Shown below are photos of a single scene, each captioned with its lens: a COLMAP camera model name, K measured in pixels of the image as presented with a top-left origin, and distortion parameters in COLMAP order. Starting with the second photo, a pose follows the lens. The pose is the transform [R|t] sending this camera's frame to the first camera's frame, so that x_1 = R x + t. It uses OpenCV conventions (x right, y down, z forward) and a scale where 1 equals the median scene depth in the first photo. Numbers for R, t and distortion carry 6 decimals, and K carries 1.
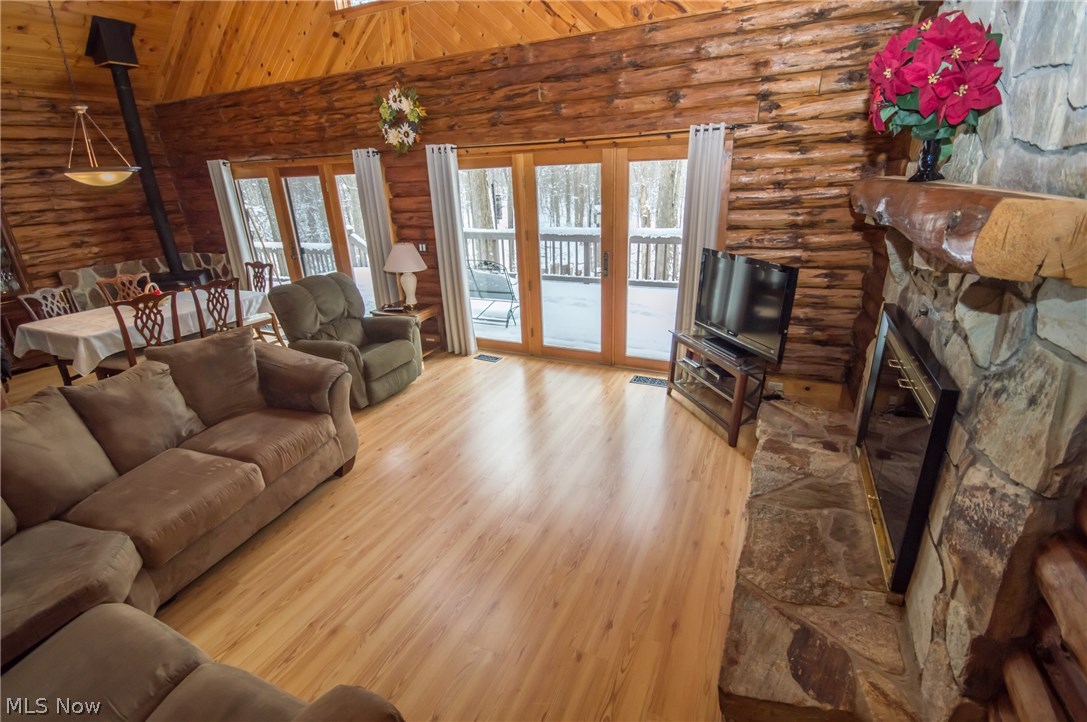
lens RADIAL K [[484.7, 0, 547.8], [0, 484.7, 363.3], [0, 0, 1]] dist [0.008872, -0.010348]
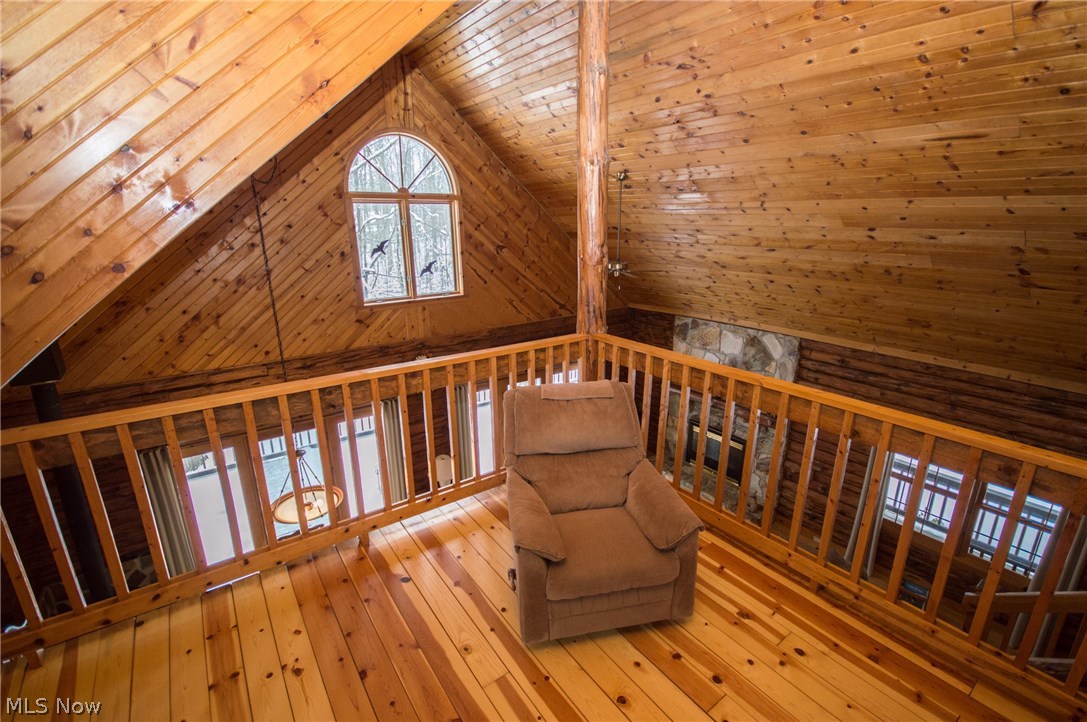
lens RADIAL K [[484.7, 0, 551.9], [0, 484.7, 361.7], [0, 0, 1]] dist [0.008872, -0.010348]
pose [[0.476327, -0.216466, 0.852206, -1.377514], [0.299331, 0.951251, 0.074318, -0.558043], [-0.826749, 0.219692, 0.517901, -0.035869]]
